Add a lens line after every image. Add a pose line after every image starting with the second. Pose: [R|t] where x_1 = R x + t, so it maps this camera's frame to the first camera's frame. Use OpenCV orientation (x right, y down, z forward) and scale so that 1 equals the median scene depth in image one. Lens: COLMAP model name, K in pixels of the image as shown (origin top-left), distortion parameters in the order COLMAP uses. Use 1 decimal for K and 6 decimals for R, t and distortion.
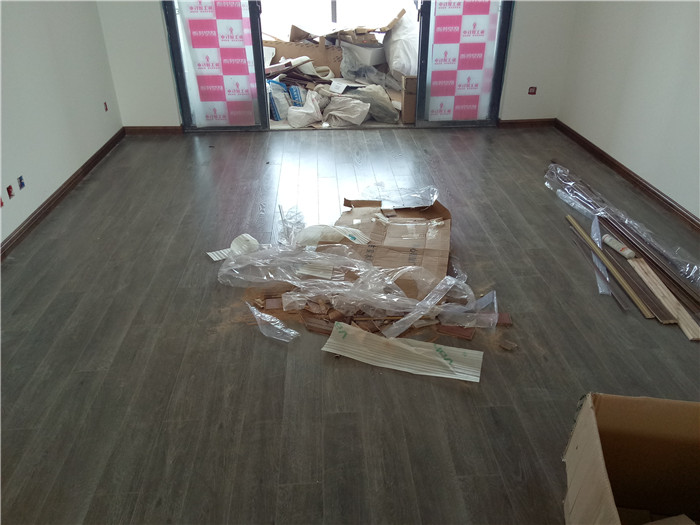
lens RADIAL K [[547.3, 0, 346.9], [0, 547.3, 262.2], [0, 0, 1]] dist [0.130484, -0.180309]
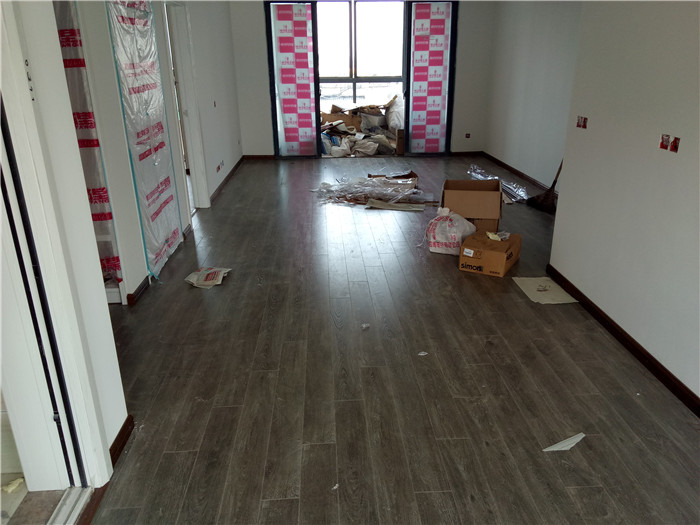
lens RADIAL K [[547.3, 0, 346.9], [0, 547.3, 262.2], [0, 0, 1]] dist [0.130484, -0.180309]
pose [[0.999992, -0.003285, -0.002456, -0.056314], [0.002829, 0.986019, -0.166610, 0.389258], [0.002969, 0.166601, 0.986020, -0.694086]]
